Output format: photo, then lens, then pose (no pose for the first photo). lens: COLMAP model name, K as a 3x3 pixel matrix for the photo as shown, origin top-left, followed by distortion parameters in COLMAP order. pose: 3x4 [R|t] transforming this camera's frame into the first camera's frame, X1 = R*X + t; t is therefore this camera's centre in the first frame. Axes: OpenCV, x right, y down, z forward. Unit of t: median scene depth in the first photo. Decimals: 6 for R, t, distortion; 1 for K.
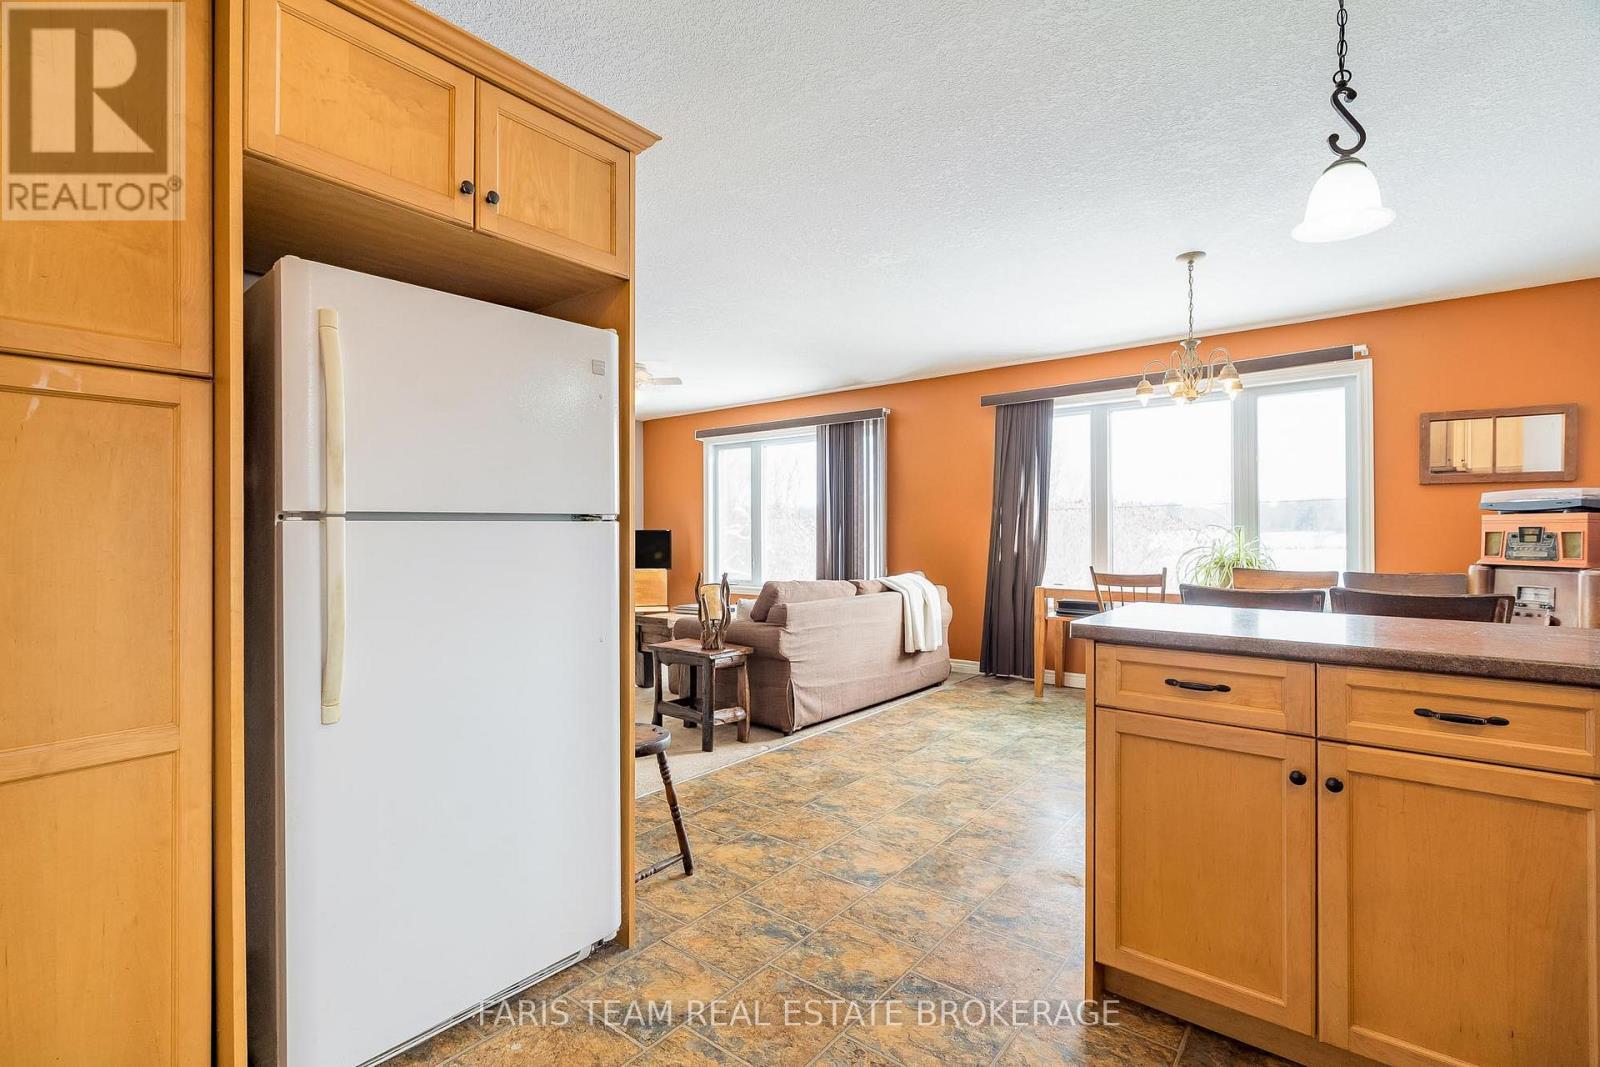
lens RADIAL K [[720.8, 0, 794.9], [0, 720.8, 531.0], [0, 0, 1]] dist [-0.015469, 0.002490]
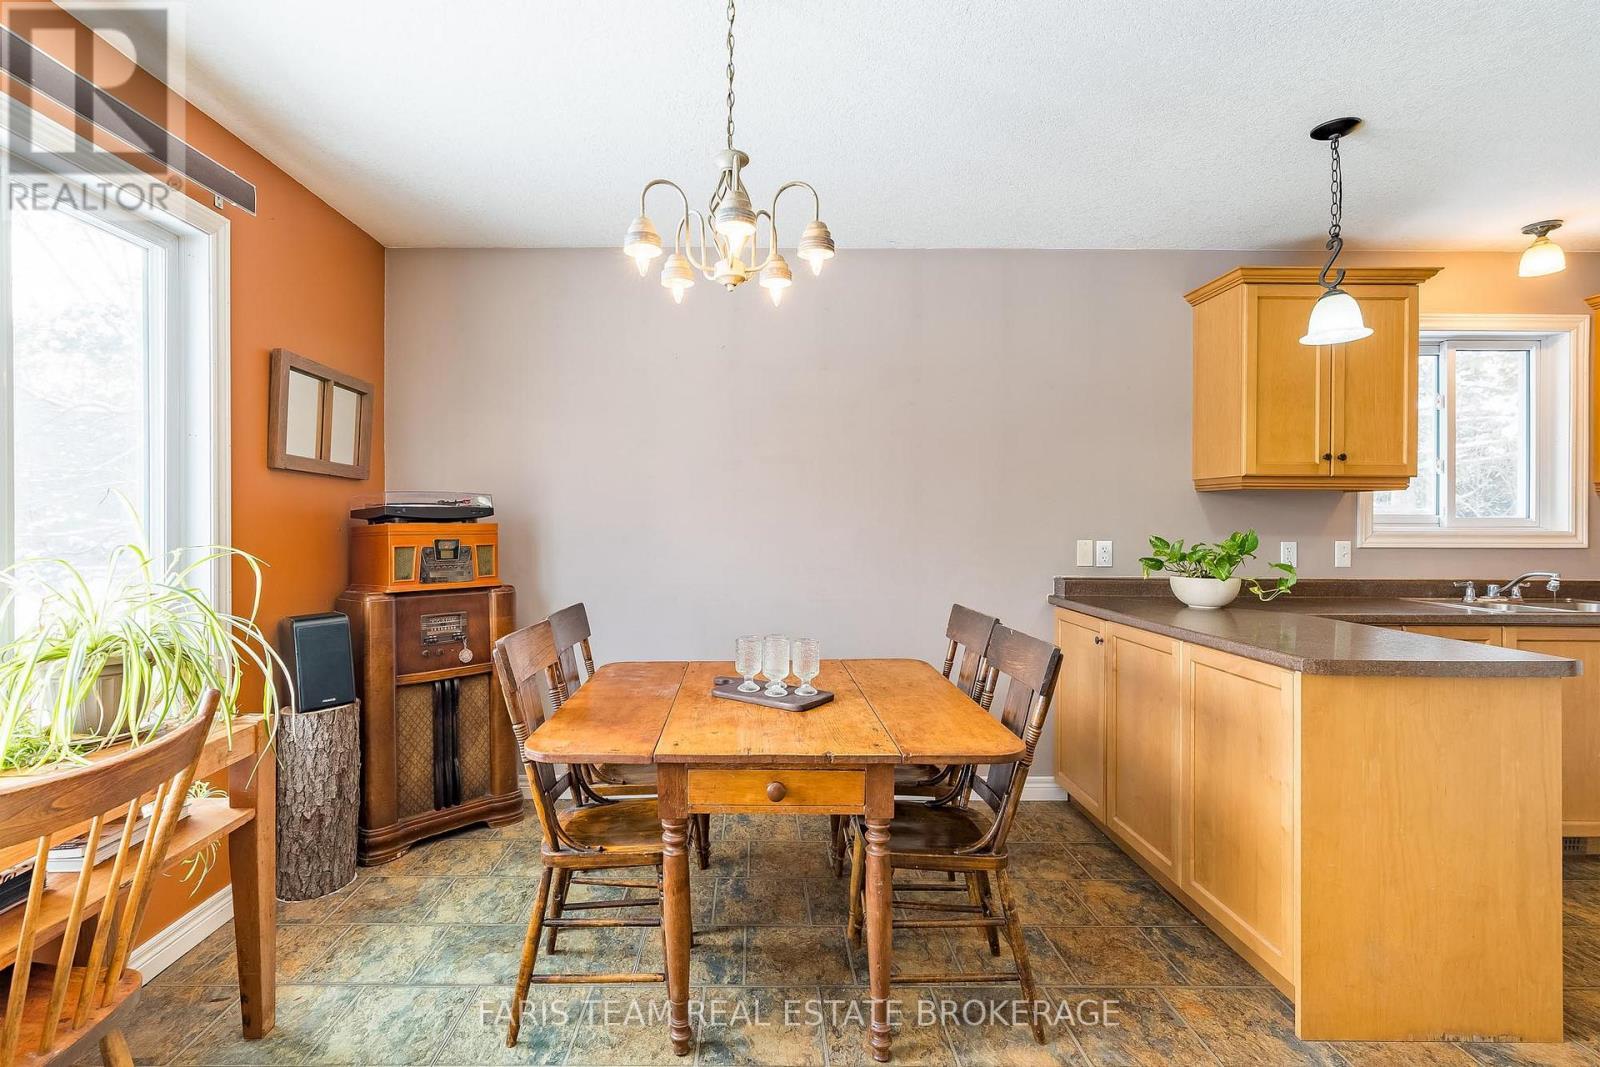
lens RADIAL K [[720.8, 0, 768.4], [0, 720.8, 527.9], [0, 0, 1]] dist [-0.015469, 0.002490]
pose [[-0.615819, -0.010023, 0.787824, 0.266200], [-0.004838, 0.999948, 0.008939, -0.049503], [-0.787872, 0.001693, -0.615836, 2.072342]]
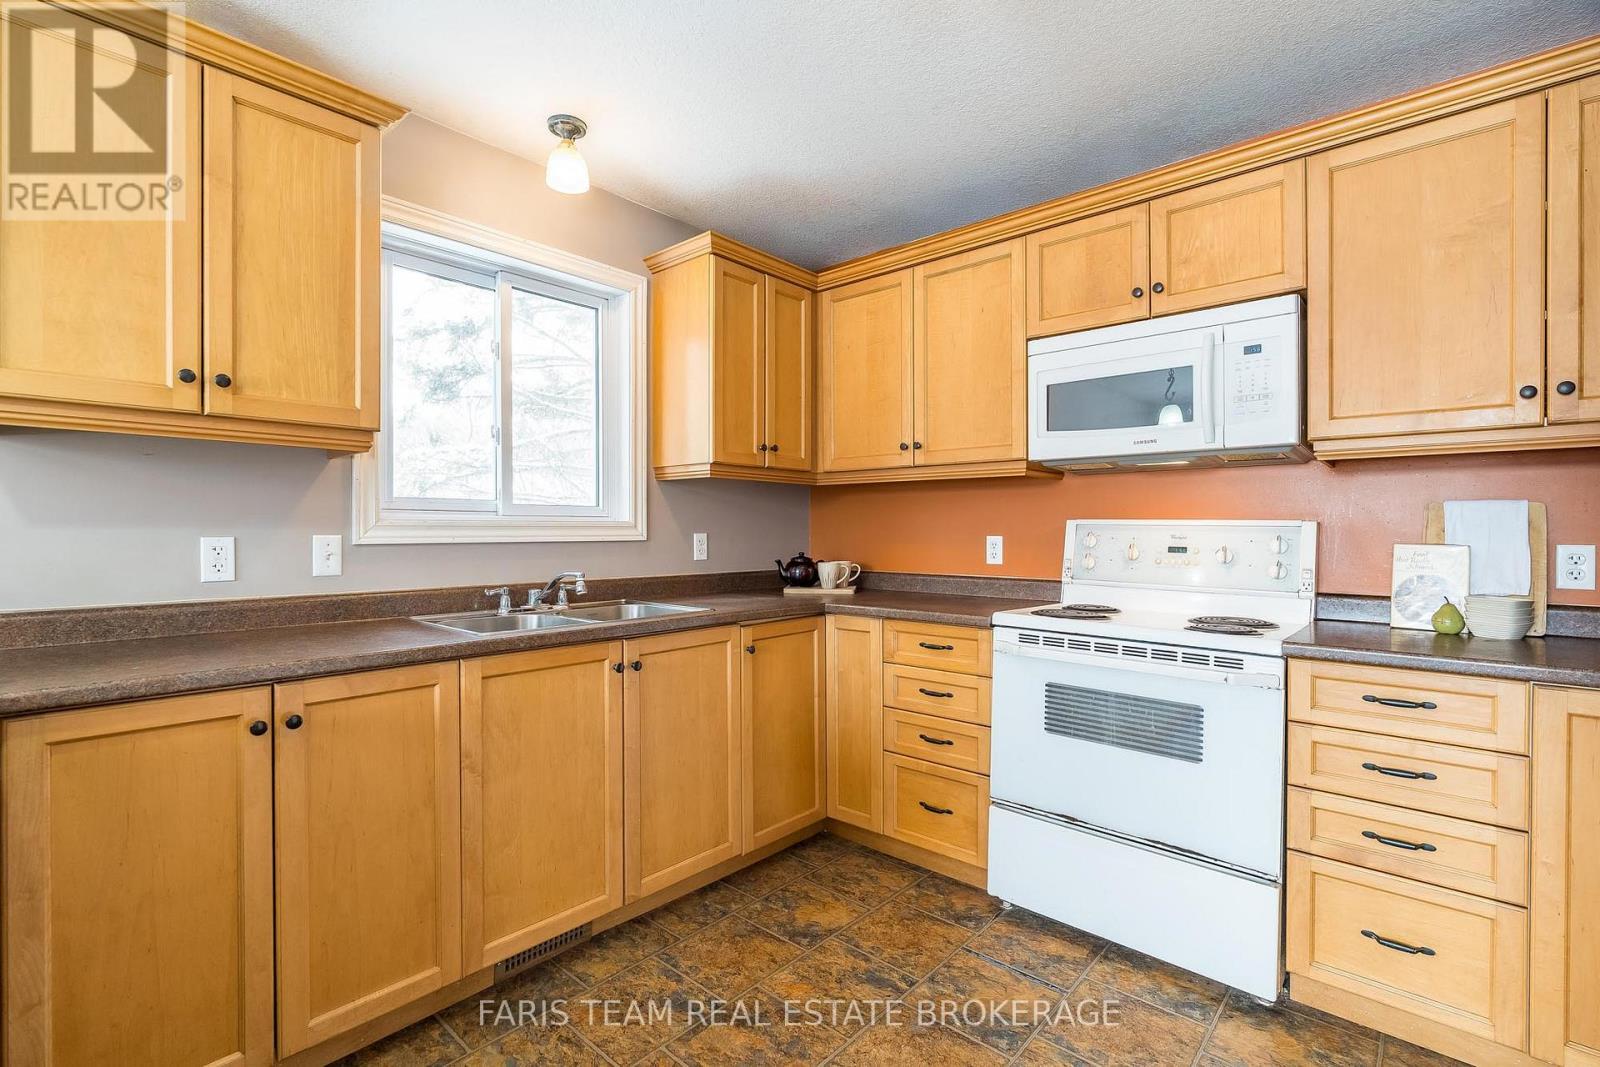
lens RADIAL K [[720.8, 0, 799.2], [0, 720.8, 529.8], [0, 0, 1]] dist [-0.015469, 0.002490]
pose [[-0.998554, -0.002228, 0.053720, 0.012698], [-0.002253, 0.999997, -0.000409, -0.020442], [-0.053719, -0.000530, -0.998556, 1.075168]]
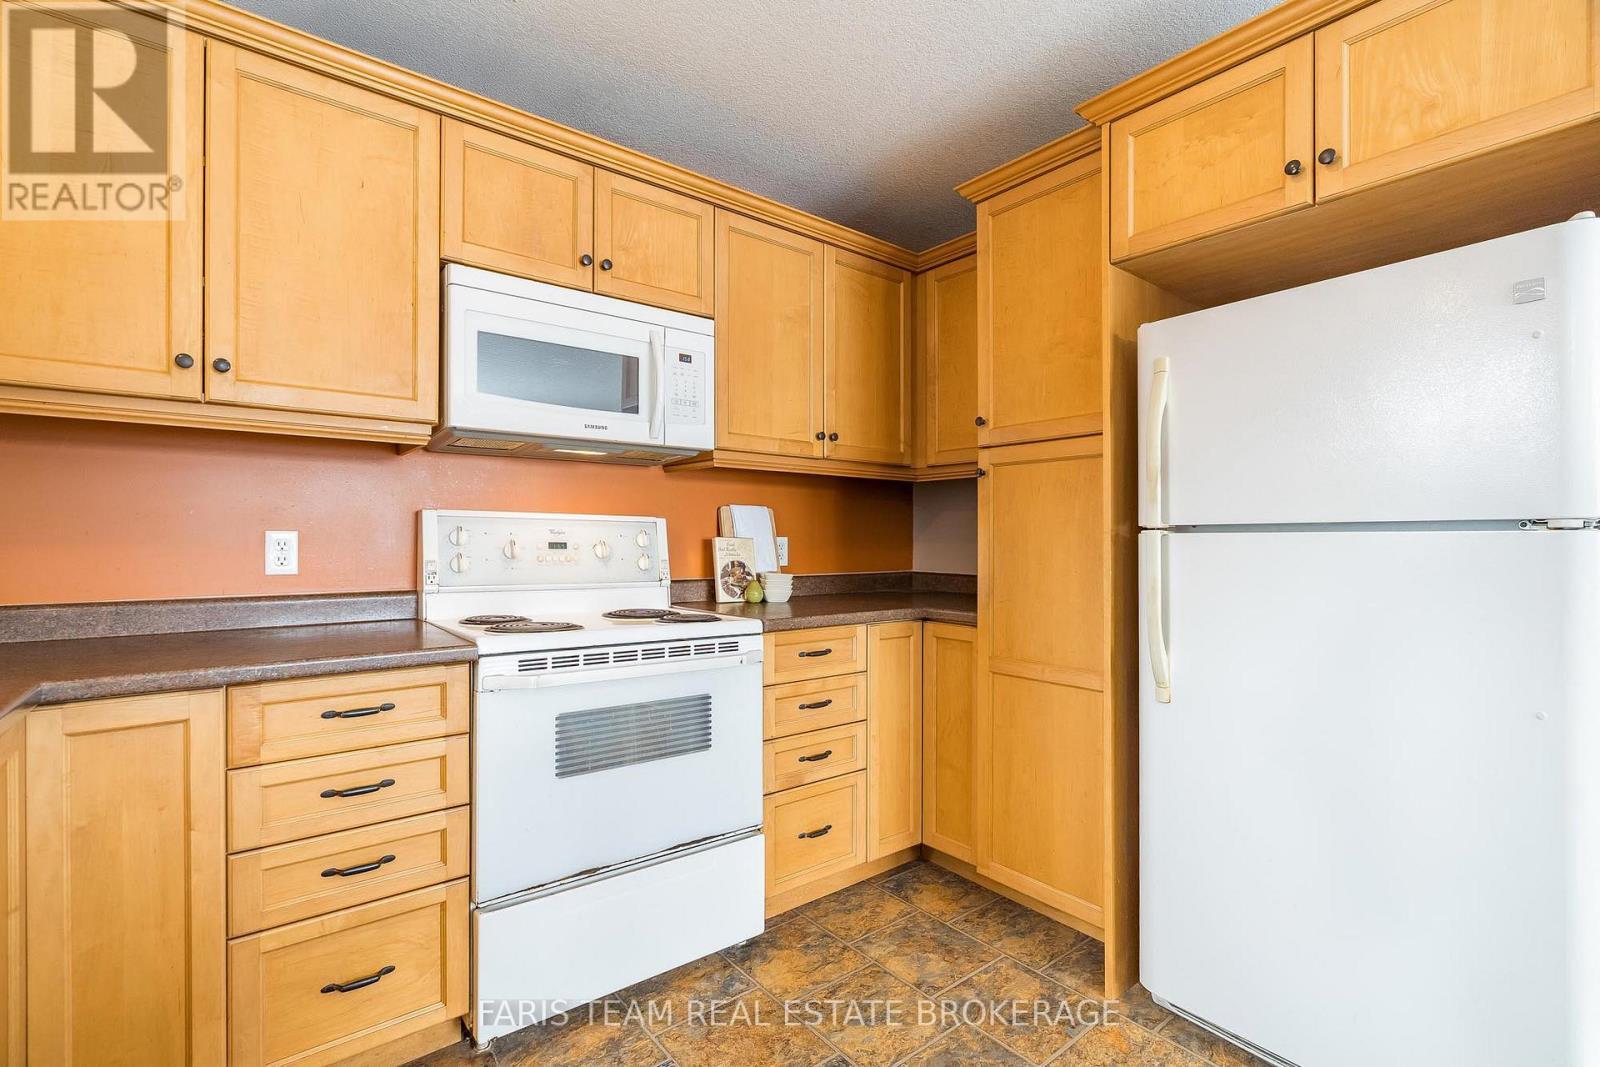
lens RADIAL K [[720.8, 0, 792.7], [0, 720.8, 532.3], [0, 0, 1]] dist [-0.015469, 0.002490]
pose [[-0.220197, -0.008881, -0.975415, 0.449447], [-0.003964, 0.999958, -0.008209, -0.002555], [0.975447, 0.002059, -0.220223, 0.455800]]
